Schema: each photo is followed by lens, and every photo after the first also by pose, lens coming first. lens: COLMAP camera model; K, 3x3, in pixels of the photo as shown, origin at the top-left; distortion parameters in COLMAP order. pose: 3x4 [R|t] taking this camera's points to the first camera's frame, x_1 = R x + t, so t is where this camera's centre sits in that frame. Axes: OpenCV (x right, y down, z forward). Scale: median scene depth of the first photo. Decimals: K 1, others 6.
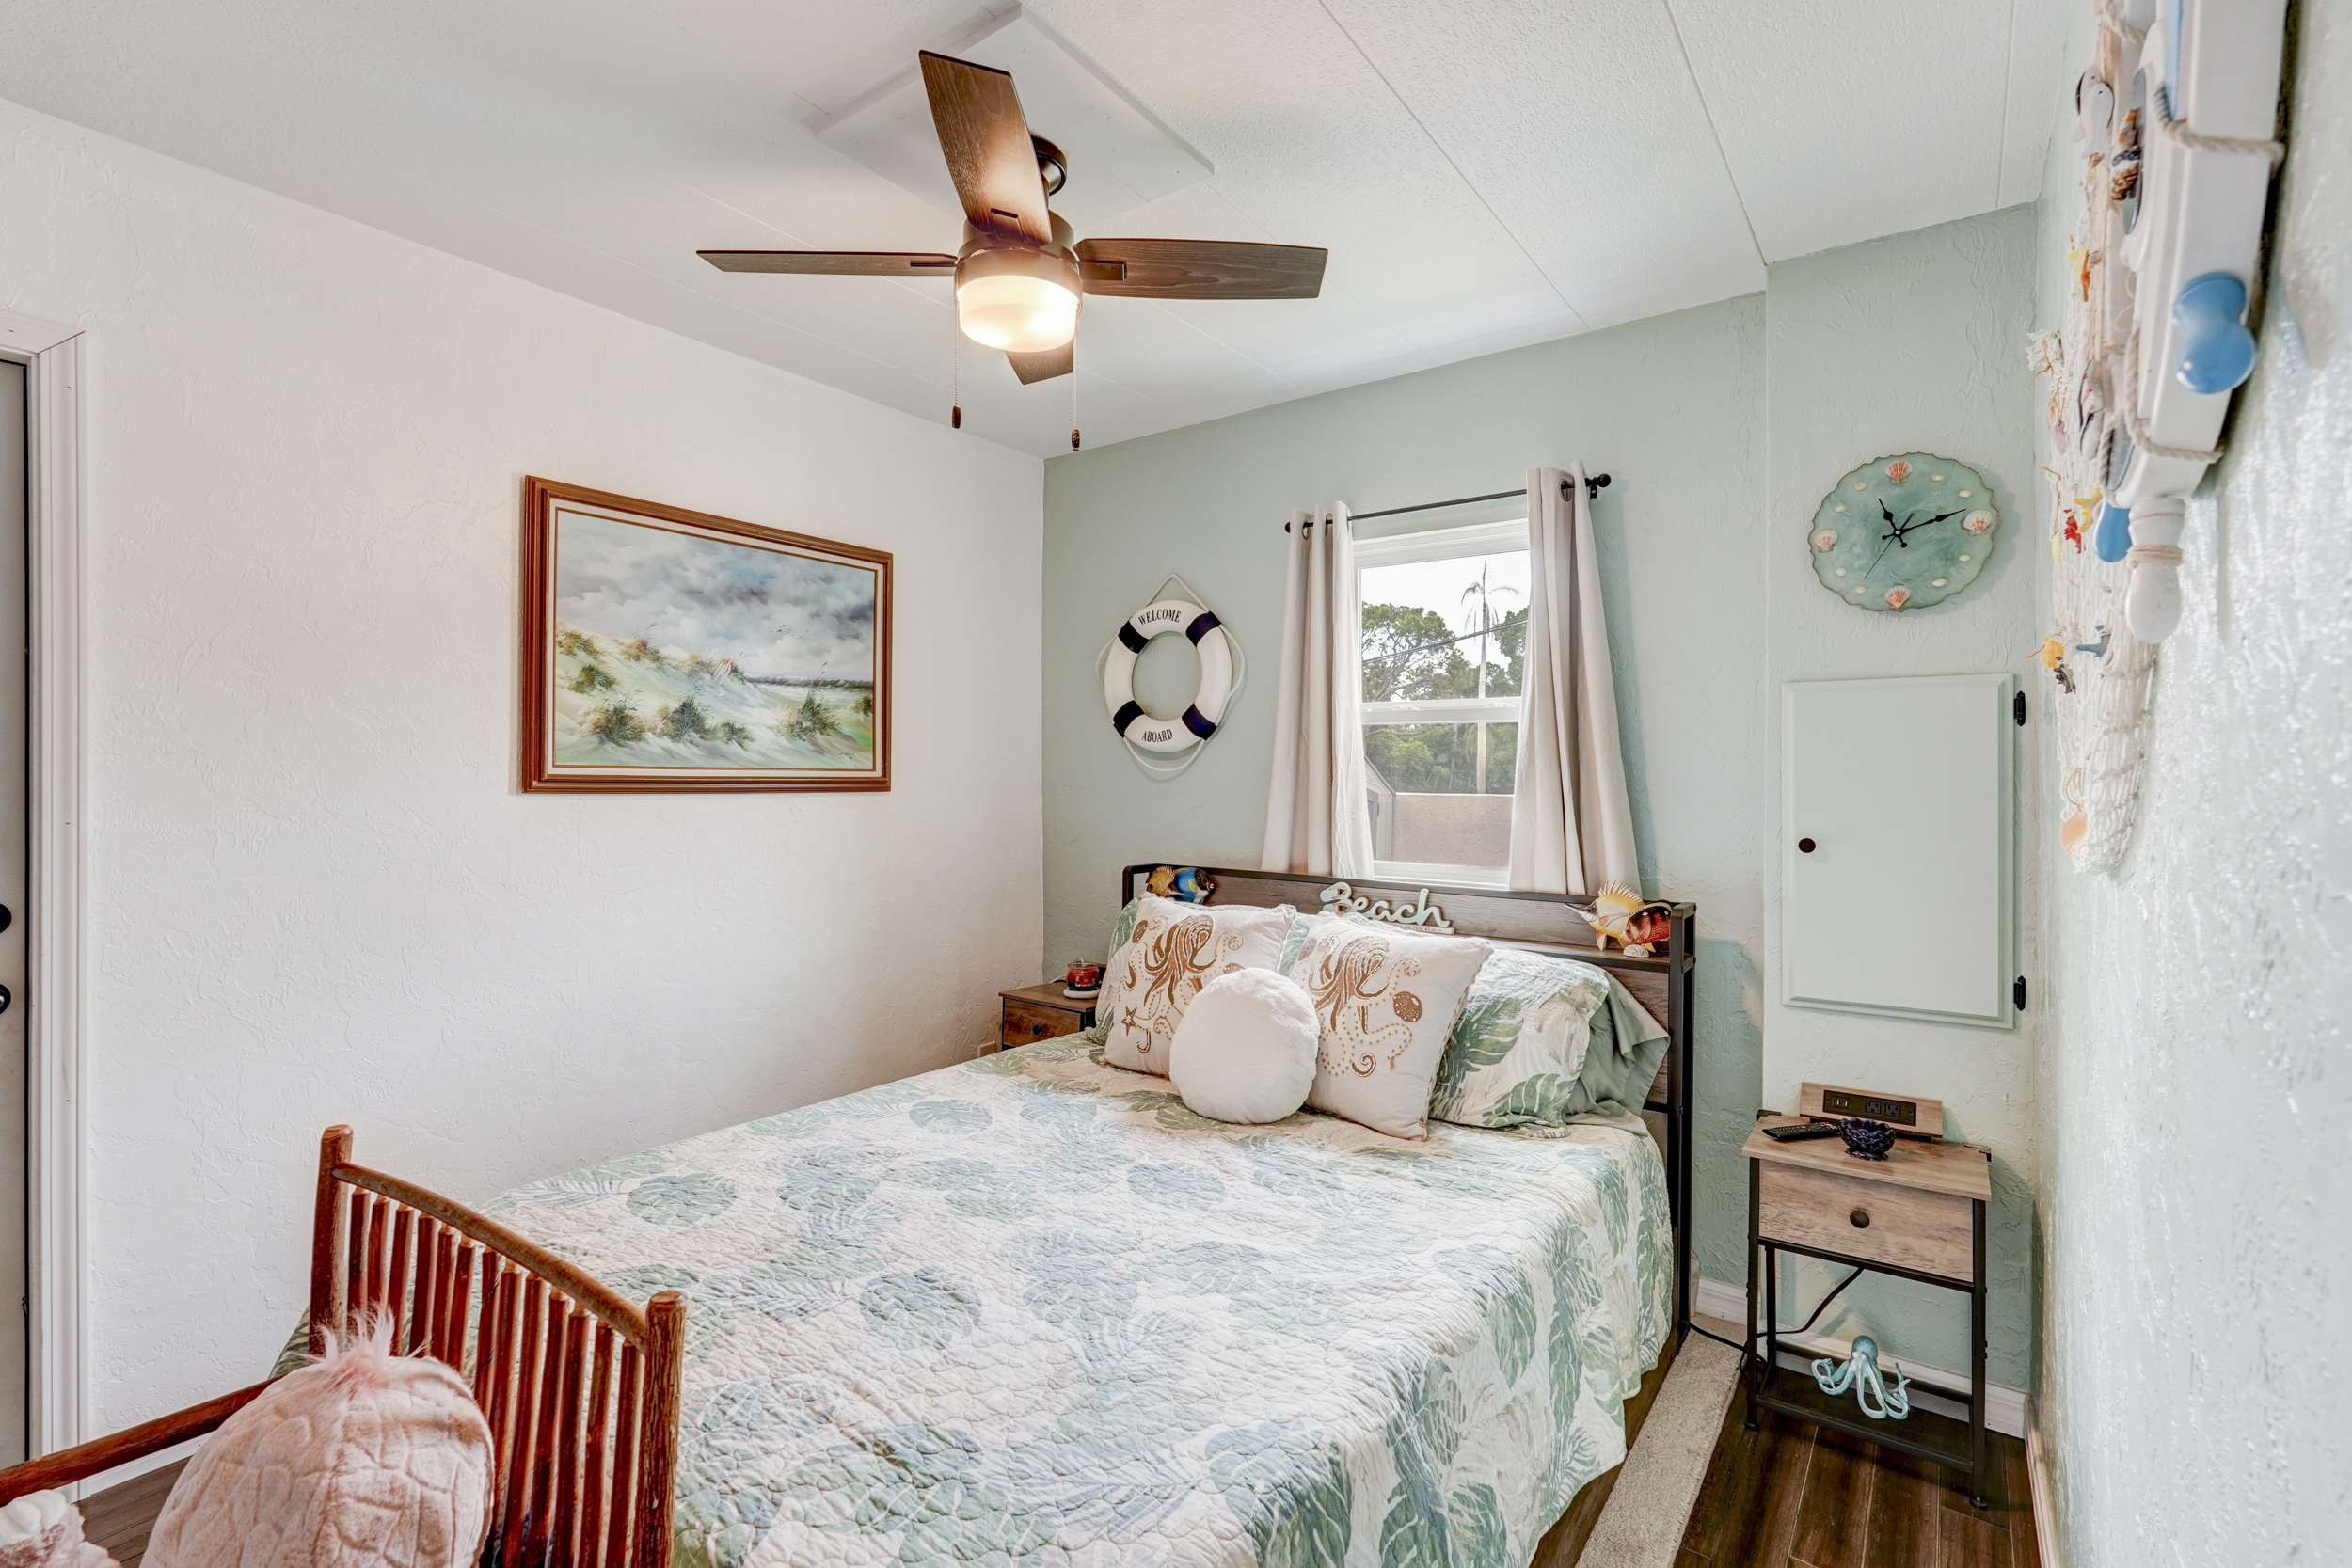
lens RADIAL K [[1049.5, 0, 1184.3], [0, 1049.5, 775.3], [0, 0, 1]] dist [-0.009808, 0.003889]
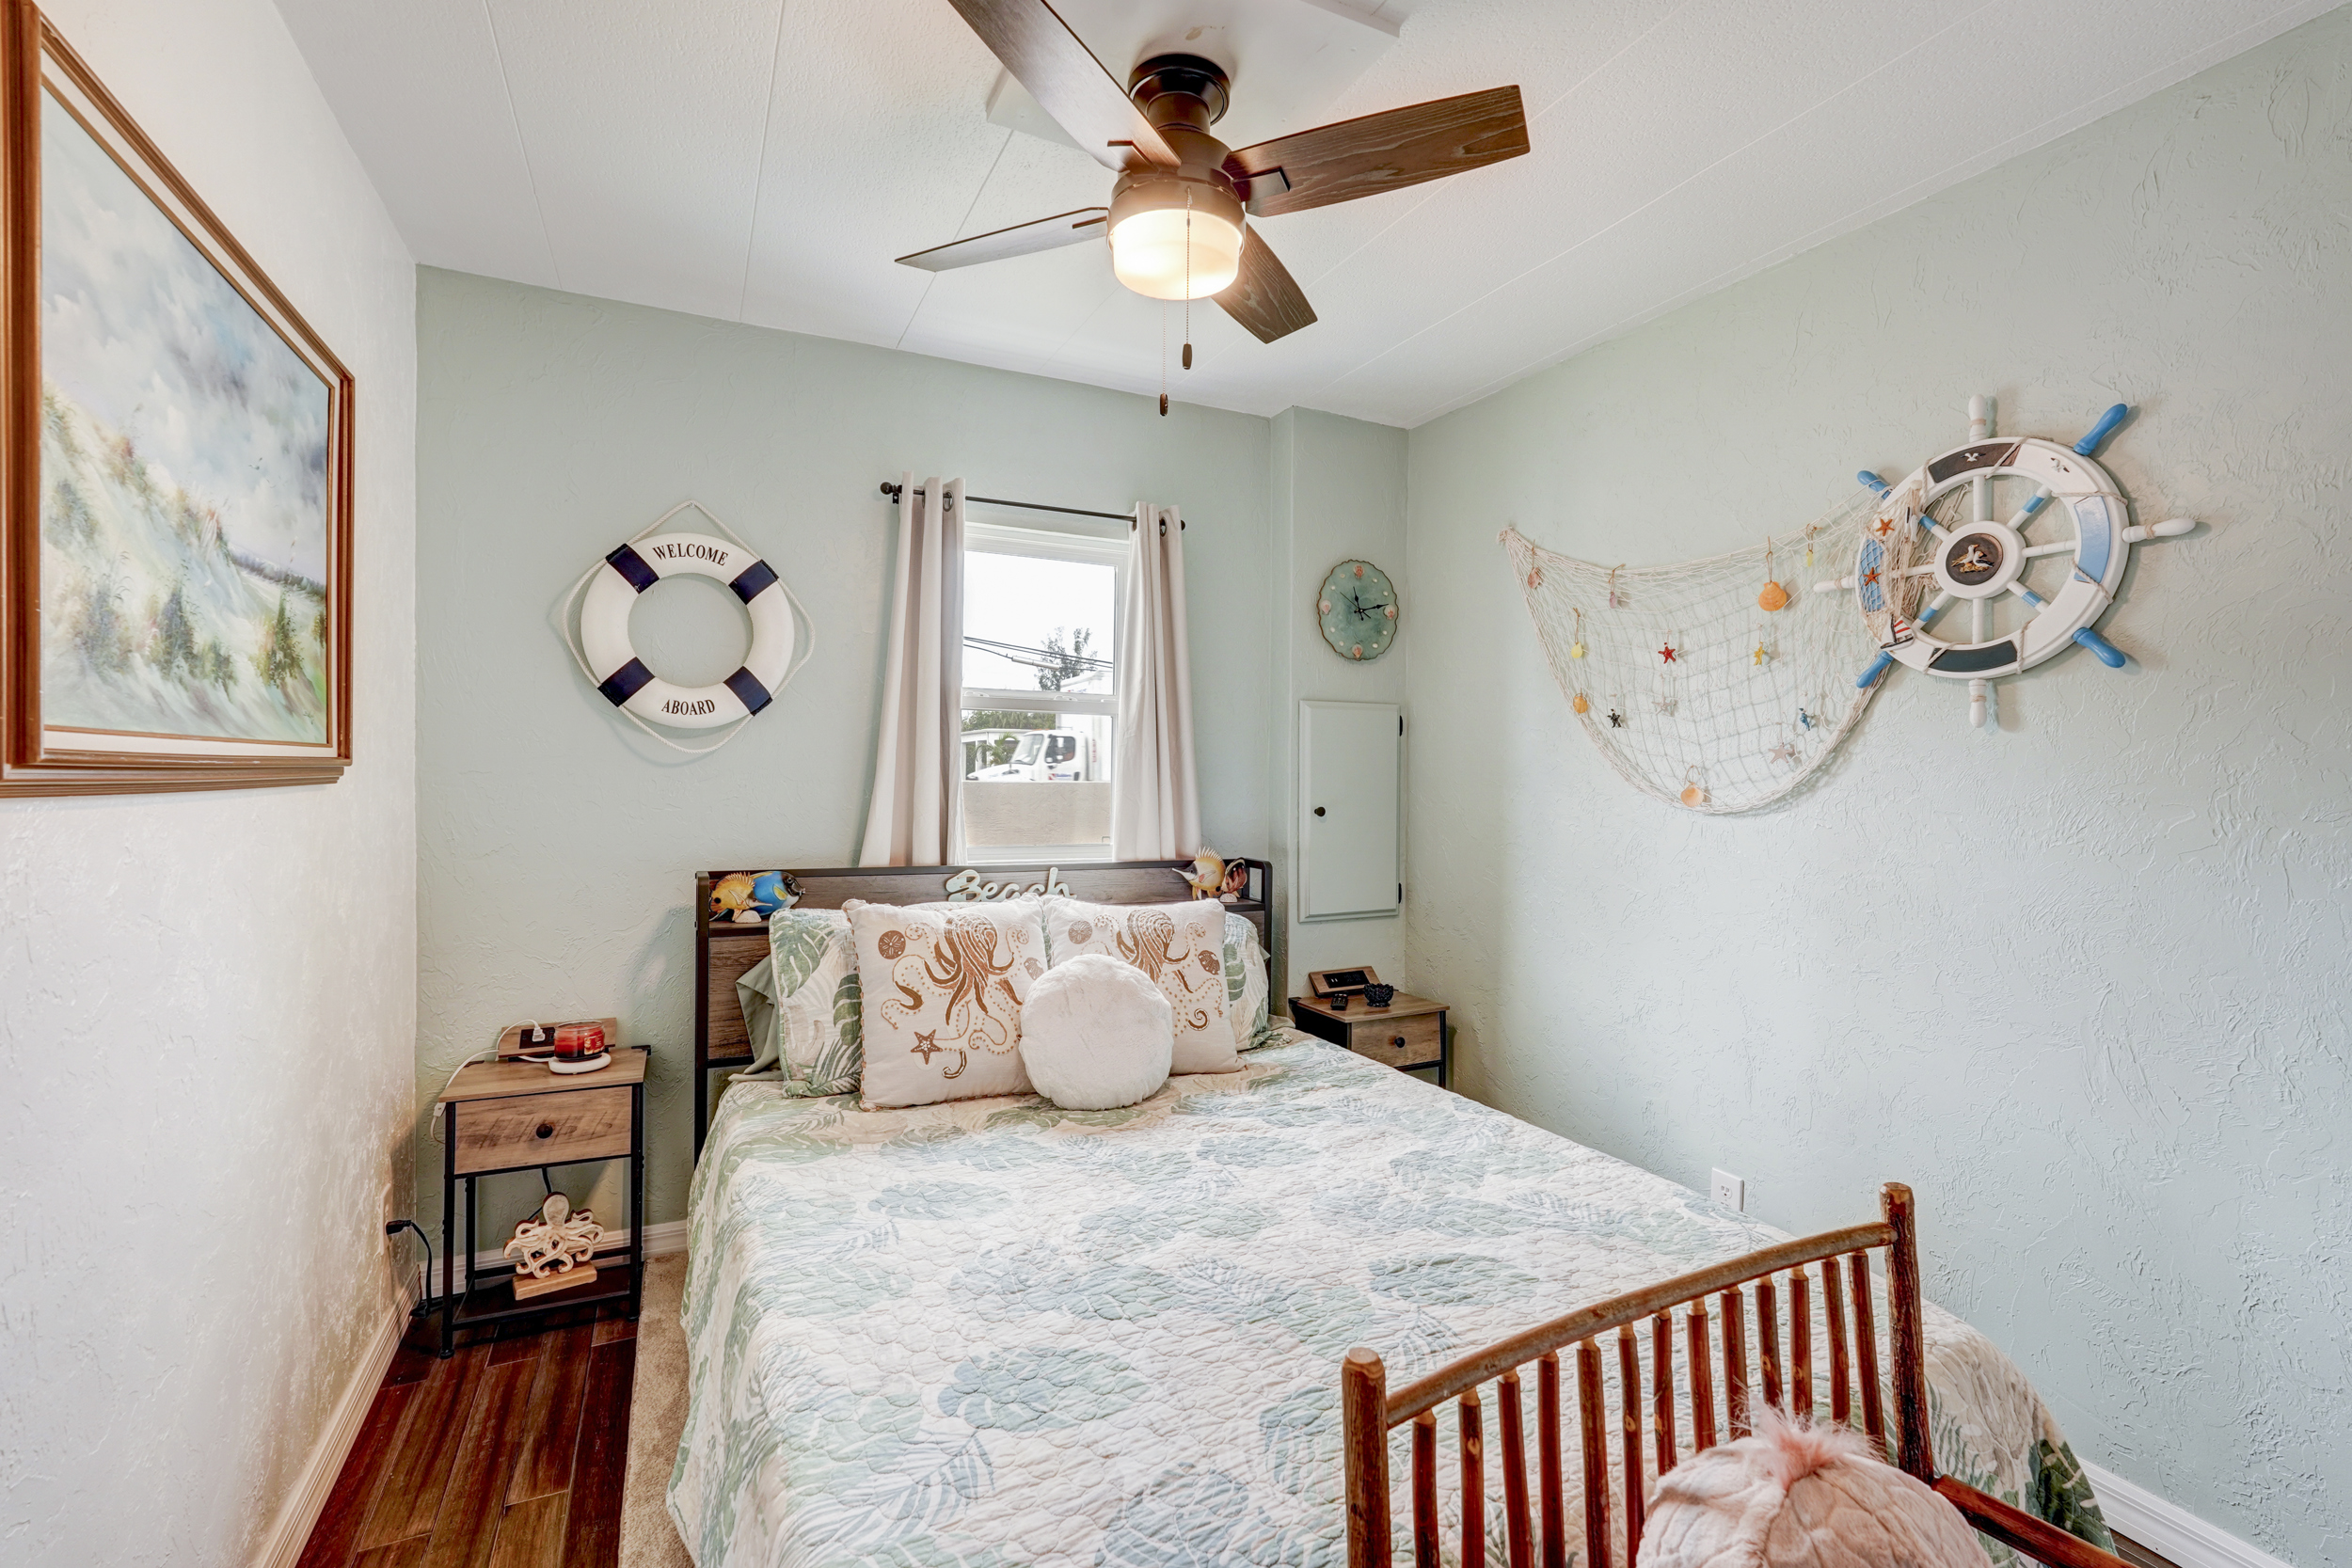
lens RADIAL K [[1049.5, 0, 1173.7], [0, 1049.5, 781.9], [0, 0, 1]] dist [-0.009808, 0.003889]
pose [[0.469583, -0.010989, 0.882820, -0.753799], [-0.009743, 0.999797, 0.017628, 0.000498], [-0.882834, -0.016879, 0.469381, 0.448738]]
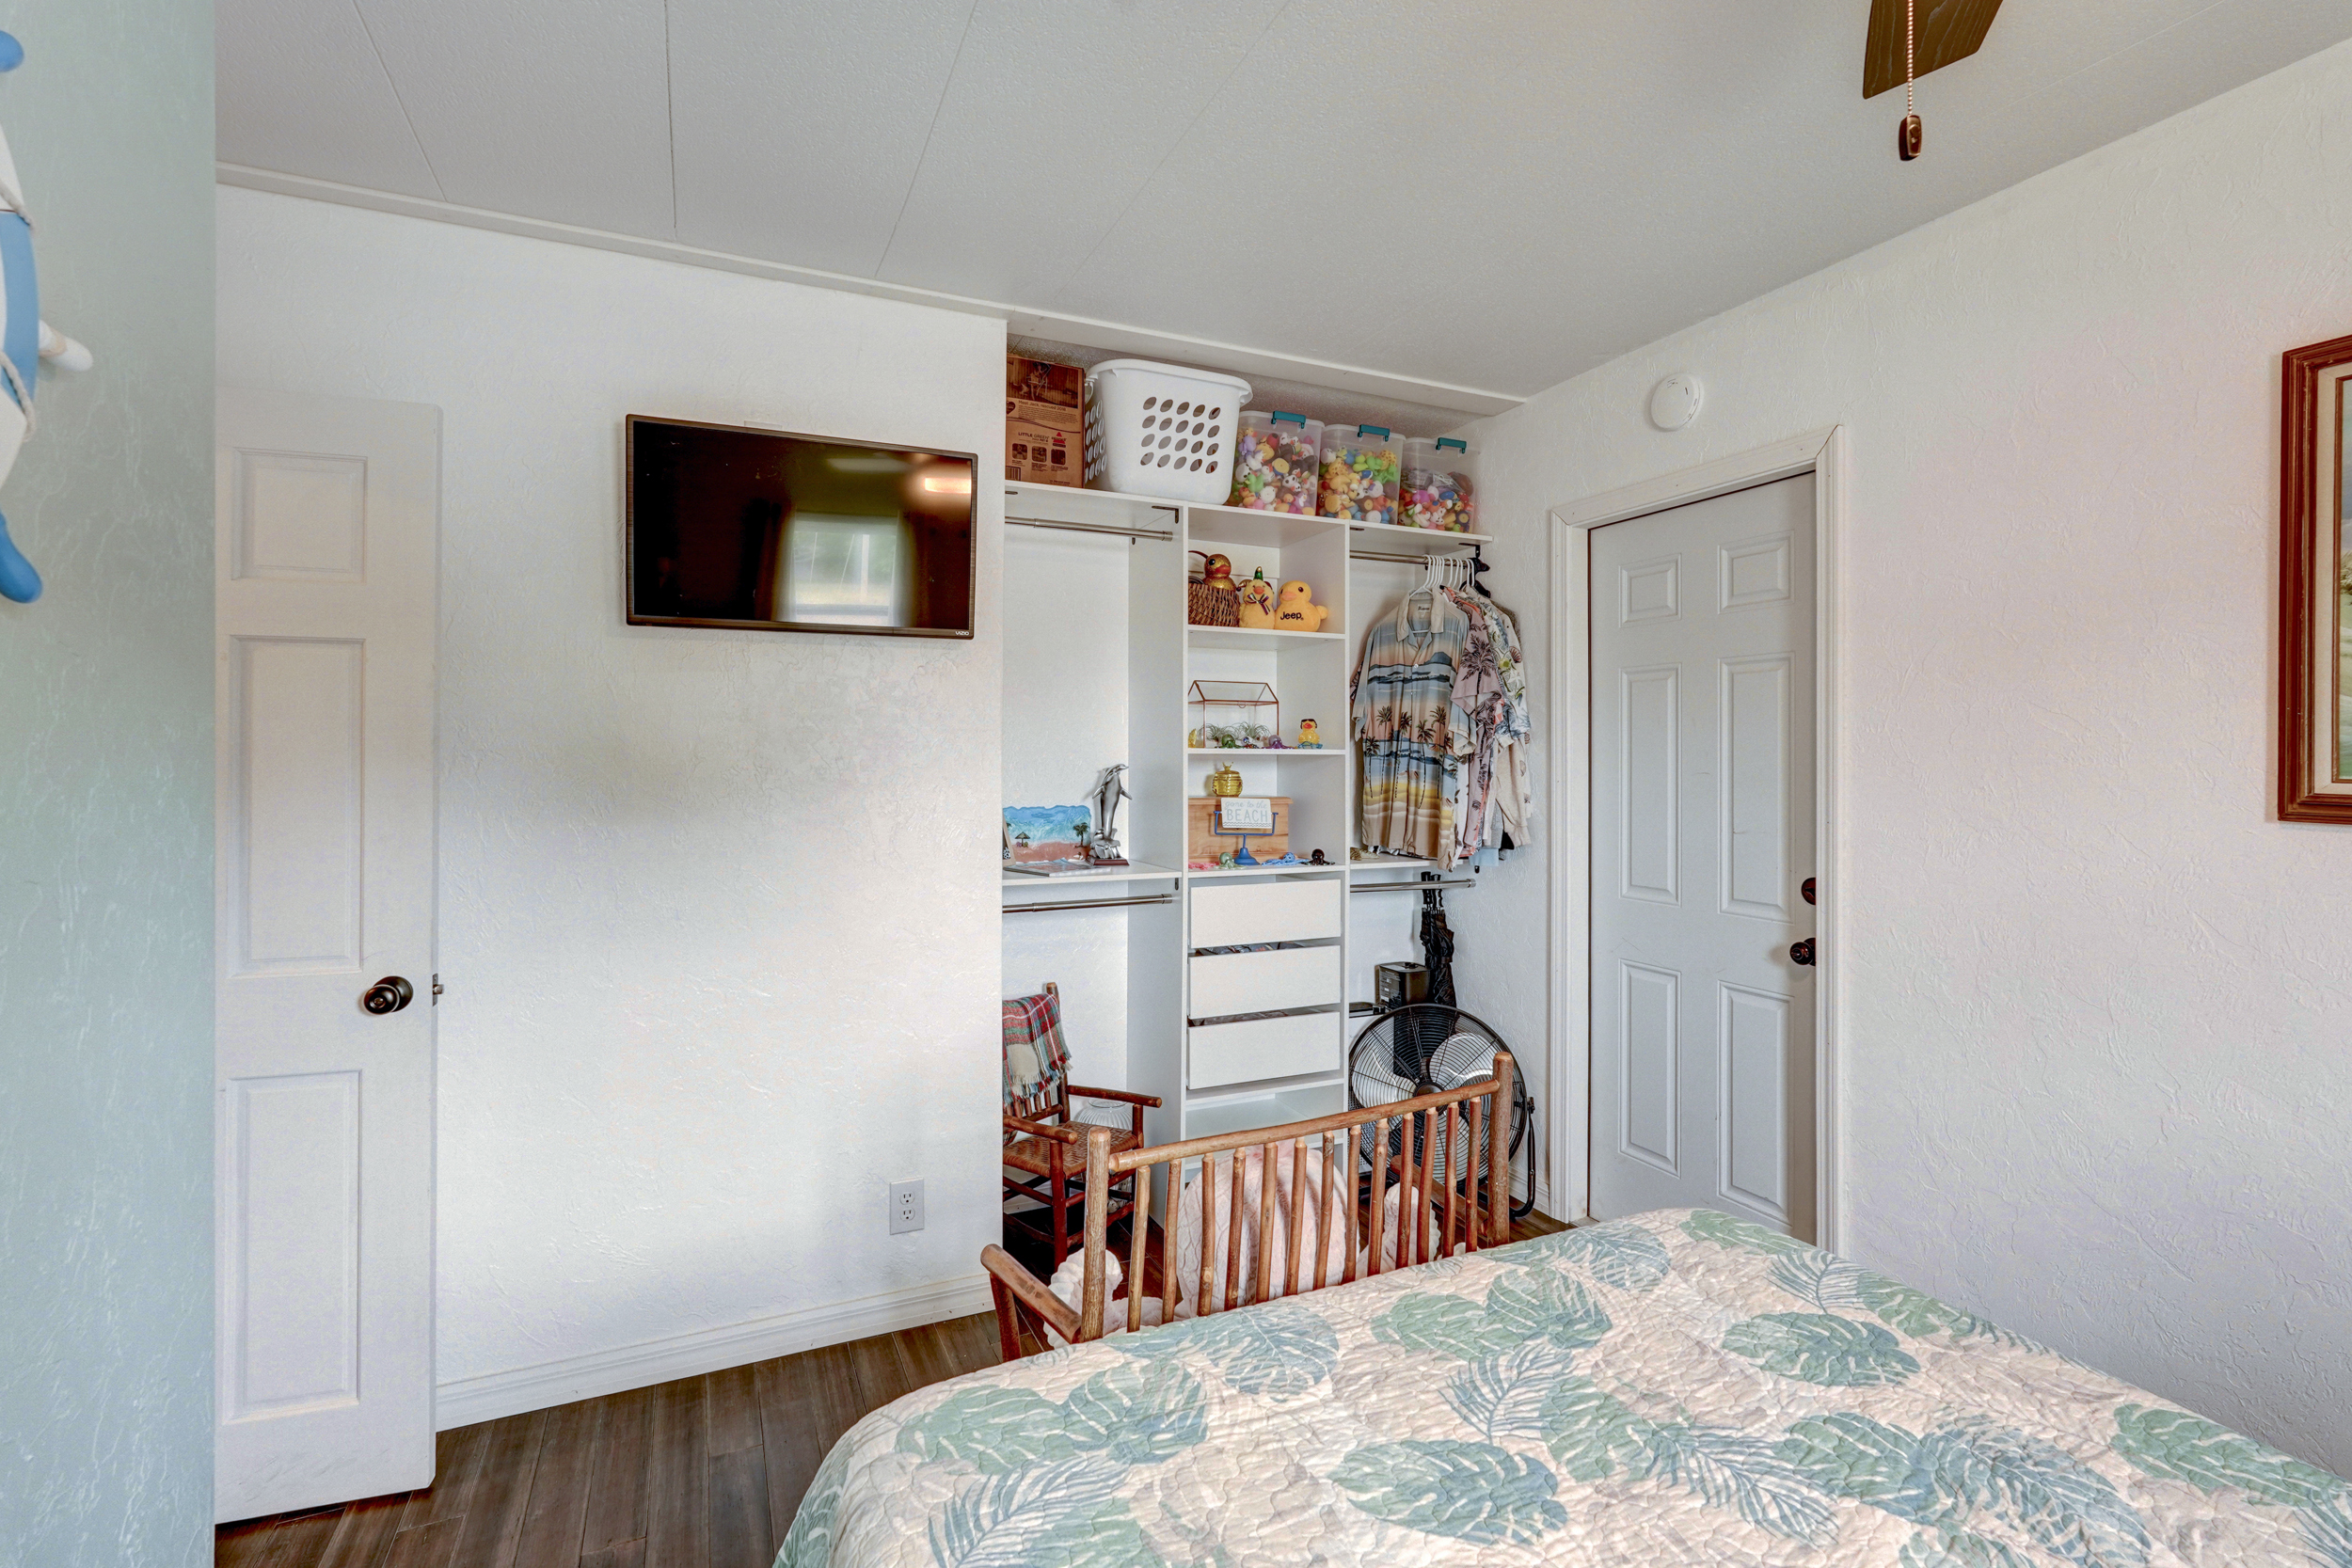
lens RADIAL K [[1049.5, 0, 1173.7], [0, 1049.5, 746.3], [0, 0, 1]] dist [-0.009808, 0.003889]
pose [[-0.489936, -0.009780, -0.871704, 0.314588], [-0.001226, 0.999944, -0.010529, -0.023268], [0.871758, -0.004090, -0.489920, 0.703967]]
